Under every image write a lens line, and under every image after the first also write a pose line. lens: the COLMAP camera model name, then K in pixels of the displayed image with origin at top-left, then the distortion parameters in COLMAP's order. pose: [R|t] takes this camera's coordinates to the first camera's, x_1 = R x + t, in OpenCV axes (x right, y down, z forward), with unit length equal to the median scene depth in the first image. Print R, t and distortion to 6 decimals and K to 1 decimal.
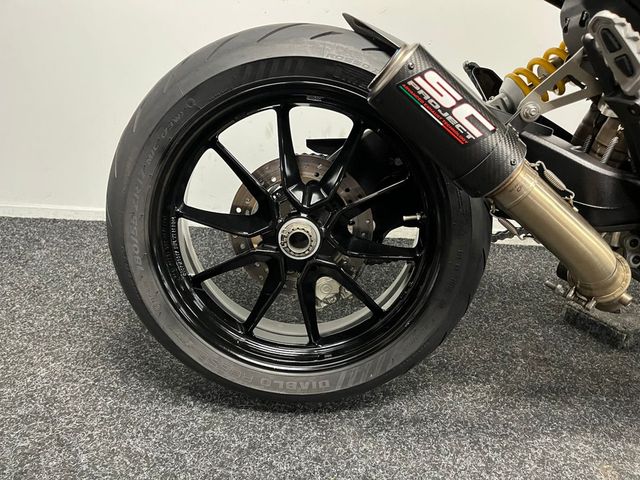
lens RADIAL K [[488.0, 0, 319.3], [0, 488.0, 240.7], [0, 0, 1]] dist [0.058366, -0.079545]
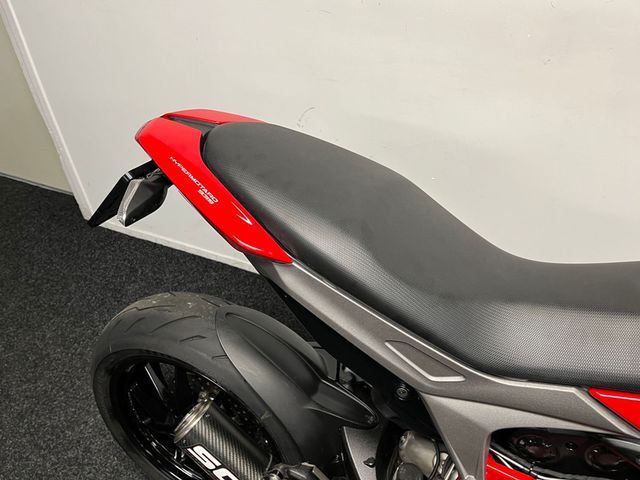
lens RADIAL K [[488.0, 0, 320.6], [0, 488.0, 240.4], [0, 0, 1]] dist [0.058366, -0.079545]
pose [[0.917059, 0.194140, -0.348299, 0.919544], [-0.086671, 0.949639, 0.301121, -1.352382], [0.389218, -0.245959, 0.887701, -0.002858]]
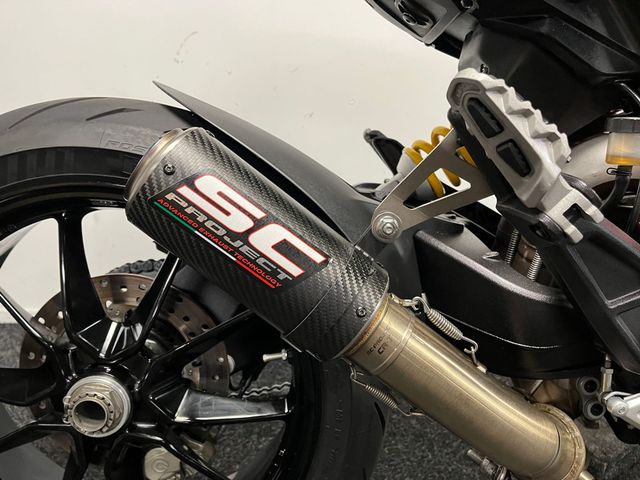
lens RADIAL K [[488.0, 0, 318.7], [0, 488.0, 238.9], [0, 0, 1]] dist [0.058366, -0.079545]
pose [[0.998728, -0.048245, 0.014685, 0.341028], [0.049464, 0.993870, -0.098868, -0.194662], [-0.009825, 0.099469, 0.994992, 0.394898]]
